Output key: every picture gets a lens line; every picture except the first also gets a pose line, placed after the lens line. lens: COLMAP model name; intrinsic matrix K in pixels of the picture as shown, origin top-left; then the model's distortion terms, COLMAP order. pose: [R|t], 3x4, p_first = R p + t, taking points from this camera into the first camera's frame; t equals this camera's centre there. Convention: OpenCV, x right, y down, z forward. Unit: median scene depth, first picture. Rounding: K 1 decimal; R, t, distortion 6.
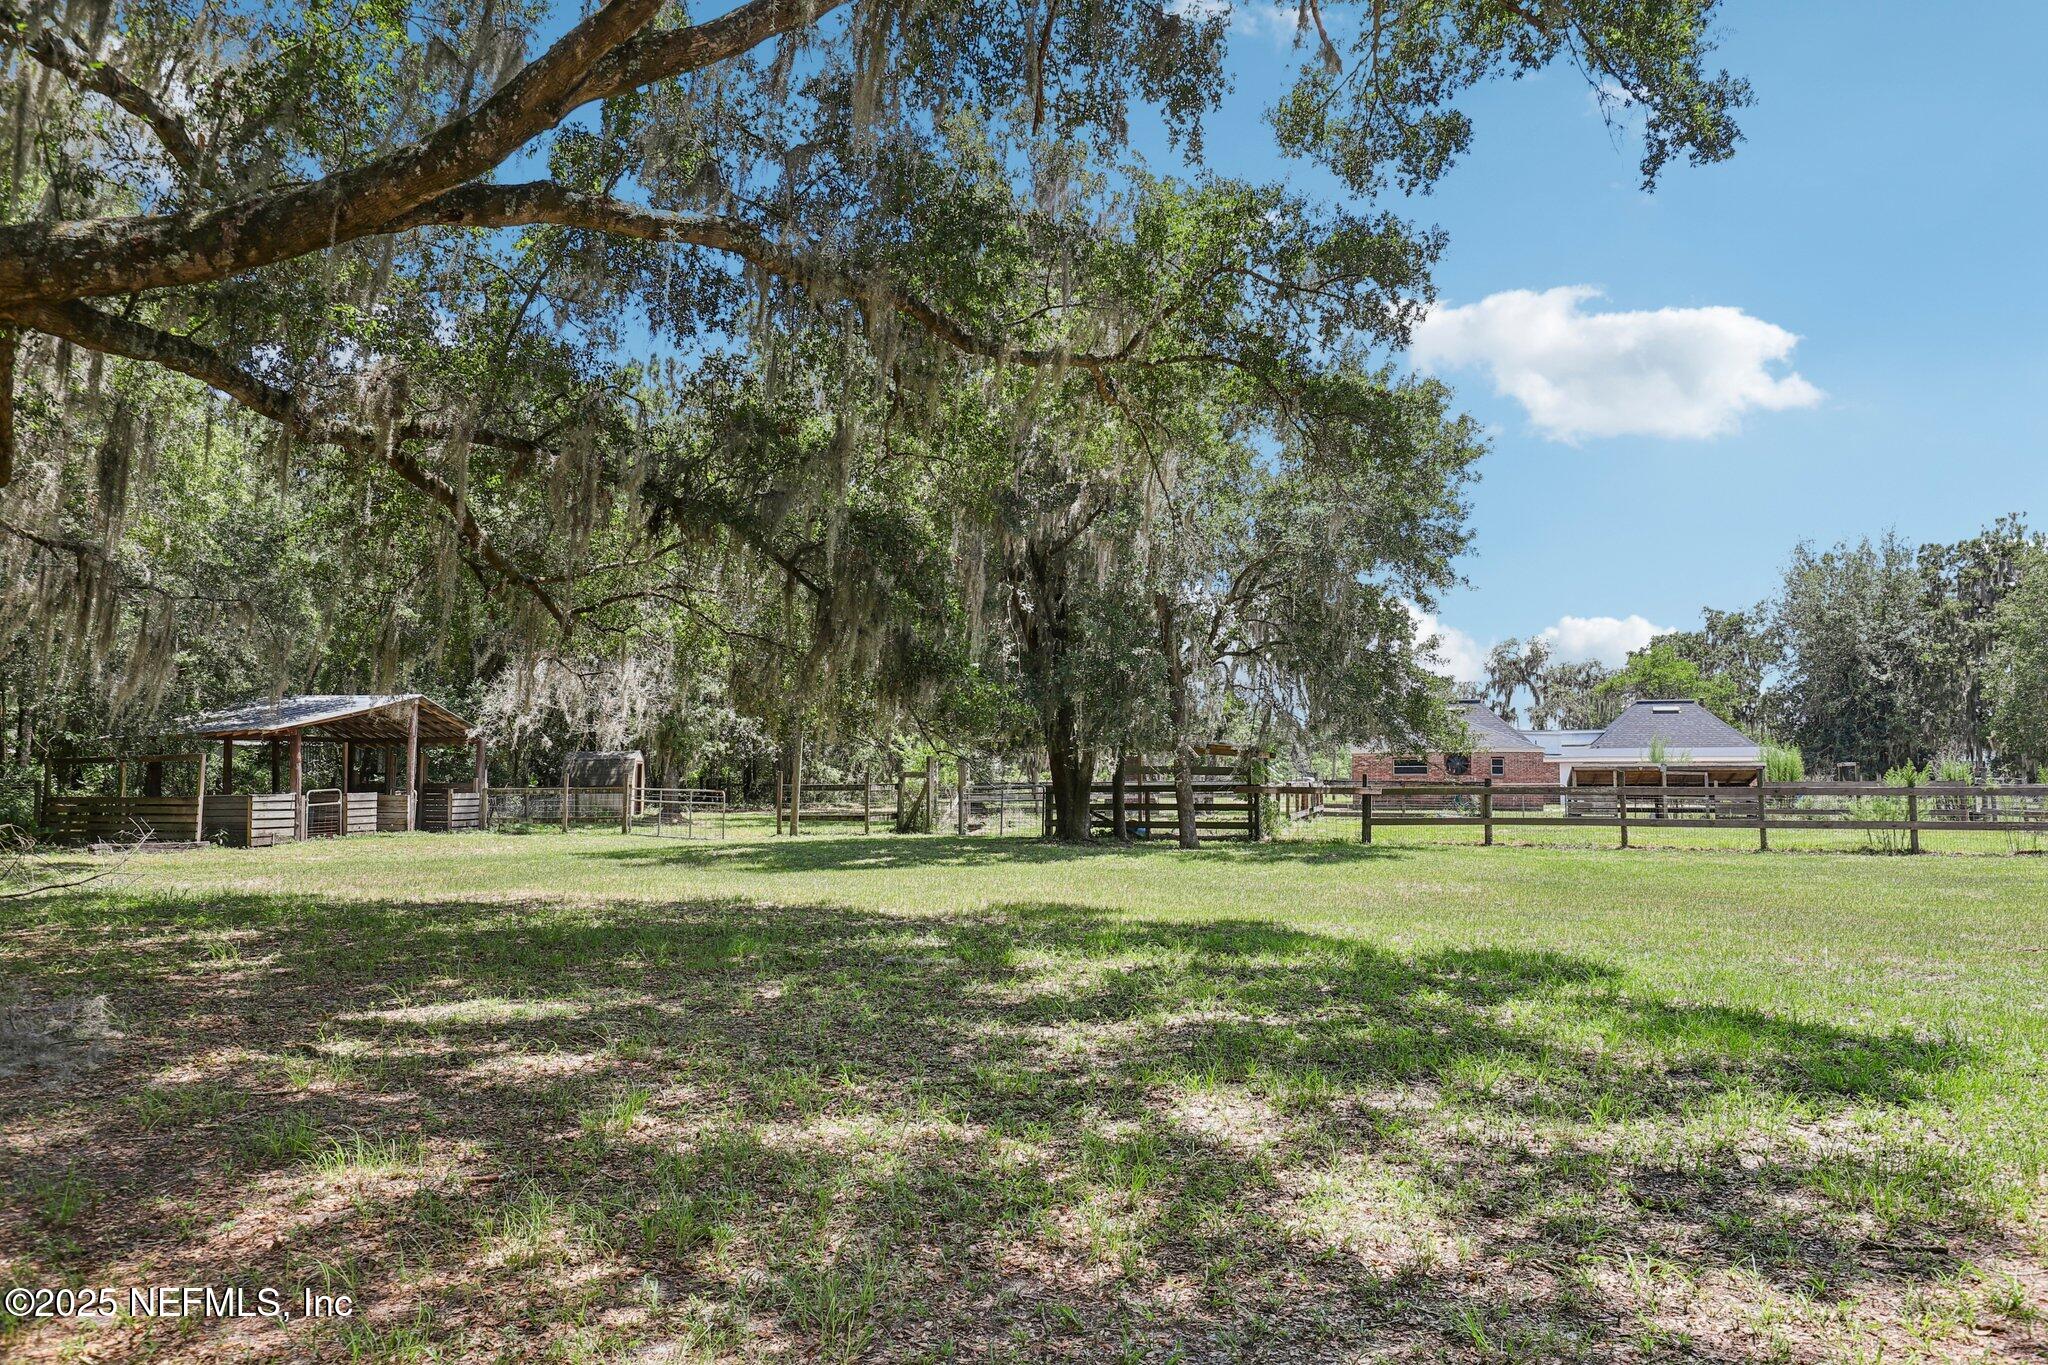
lens RADIAL K [[1403.0, 0, 1019.5], [0, 1403.0, 674.3], [0, 0, 1]] dist [0.006812, -0.000884]
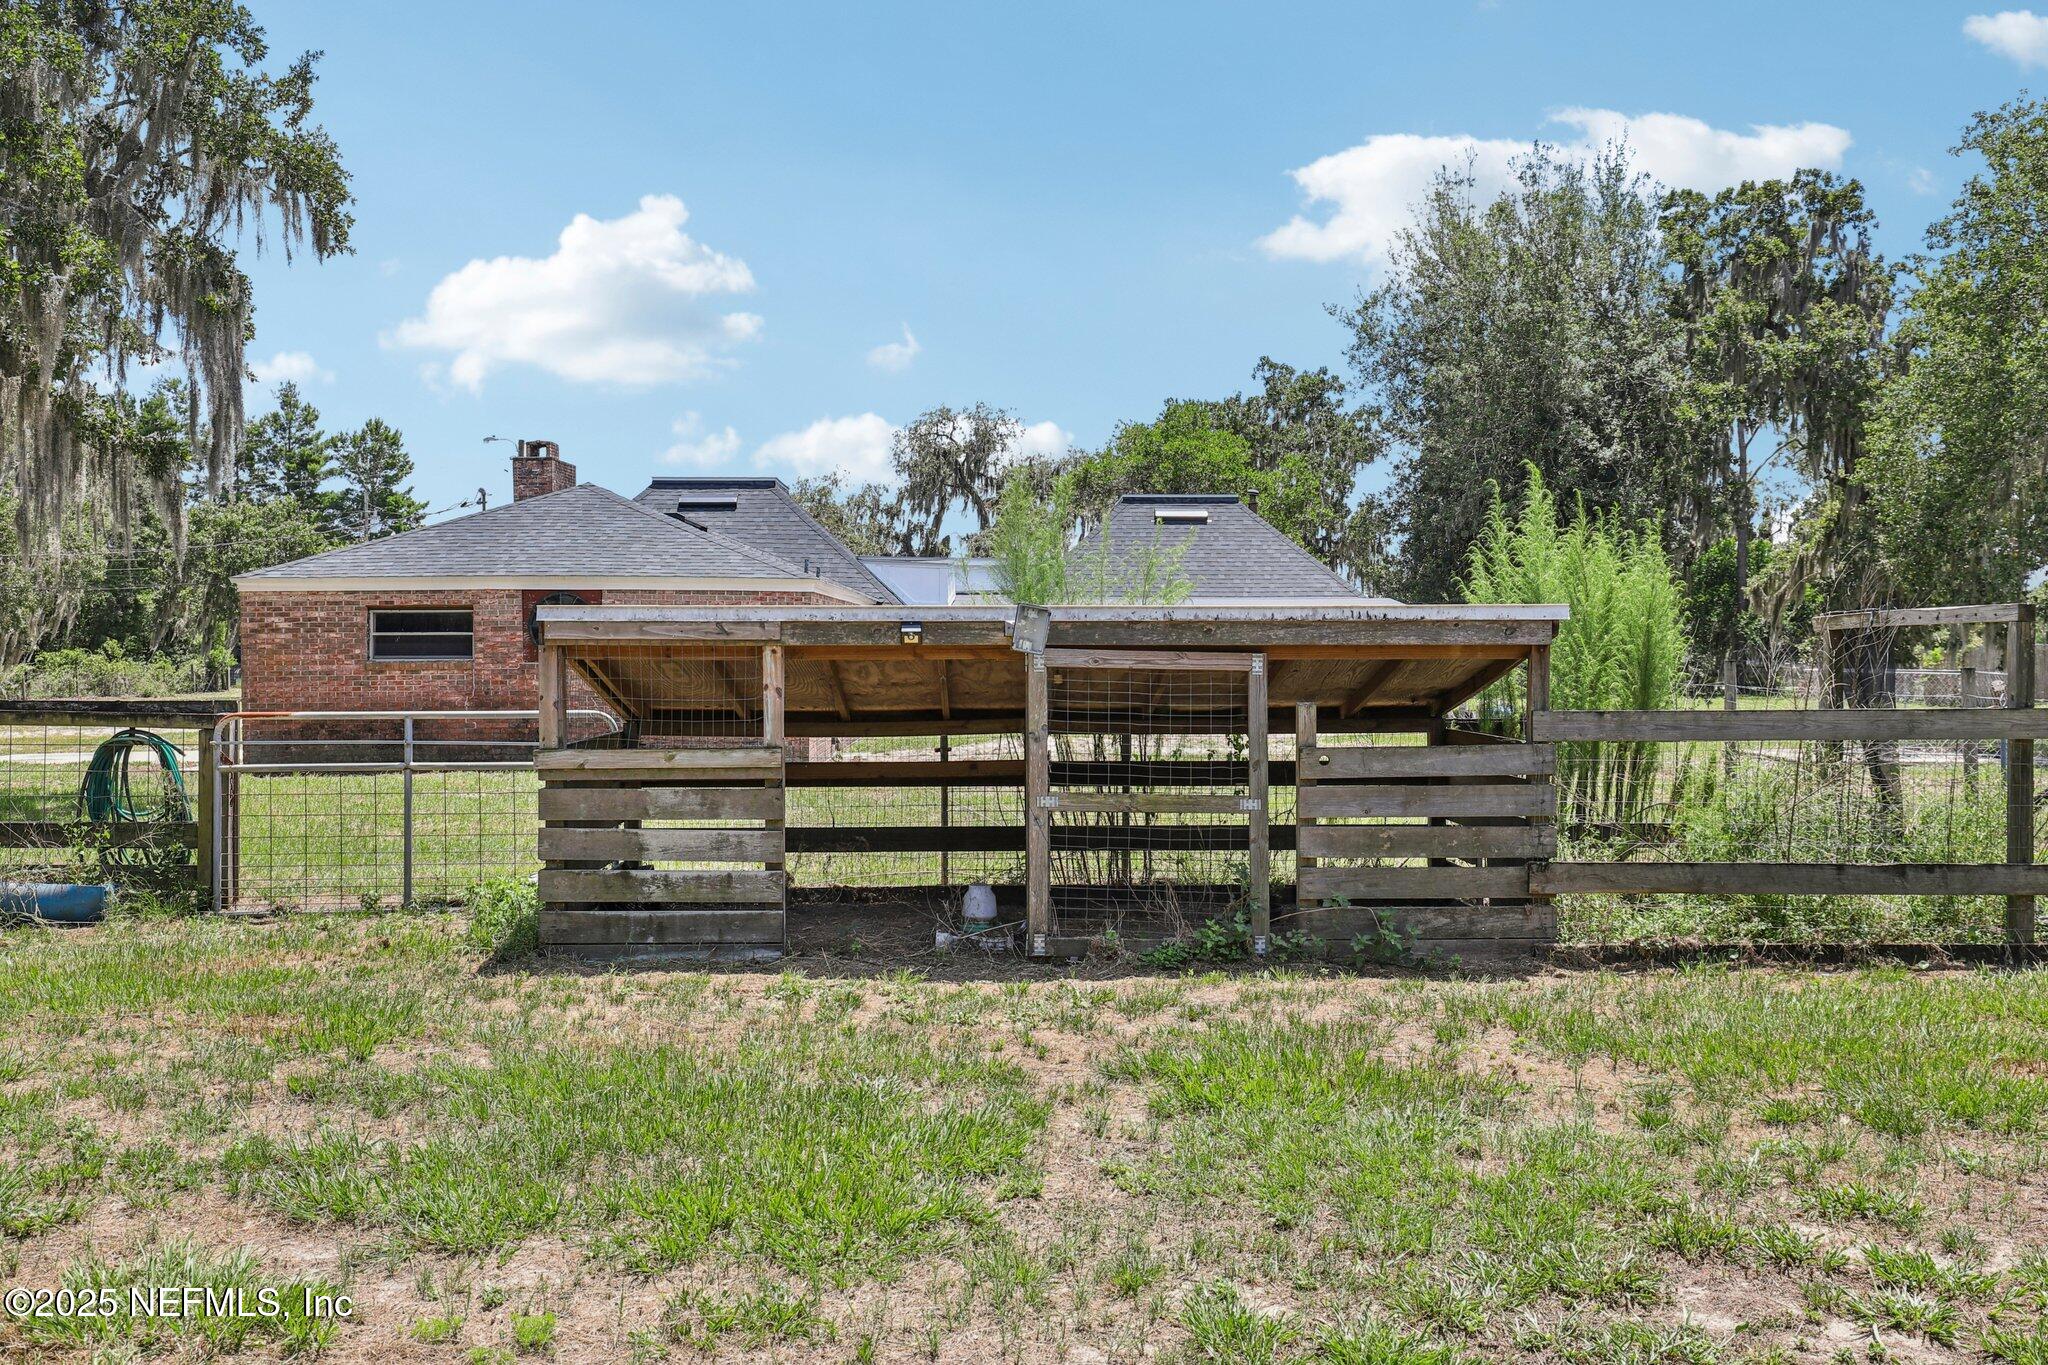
lens RADIAL K [[1899.1, 0, 1024.6], [0, 1899.1, 680.3], [0, 0, 1]] dist [0.006860, 0.000000]
pose [[0.944658, -0.001749, 0.328051, 0.164142], [-0.026110, 0.996413, 0.080499, 0.023411], [-0.327015, -0.084609, 0.941224, 0.338653]]
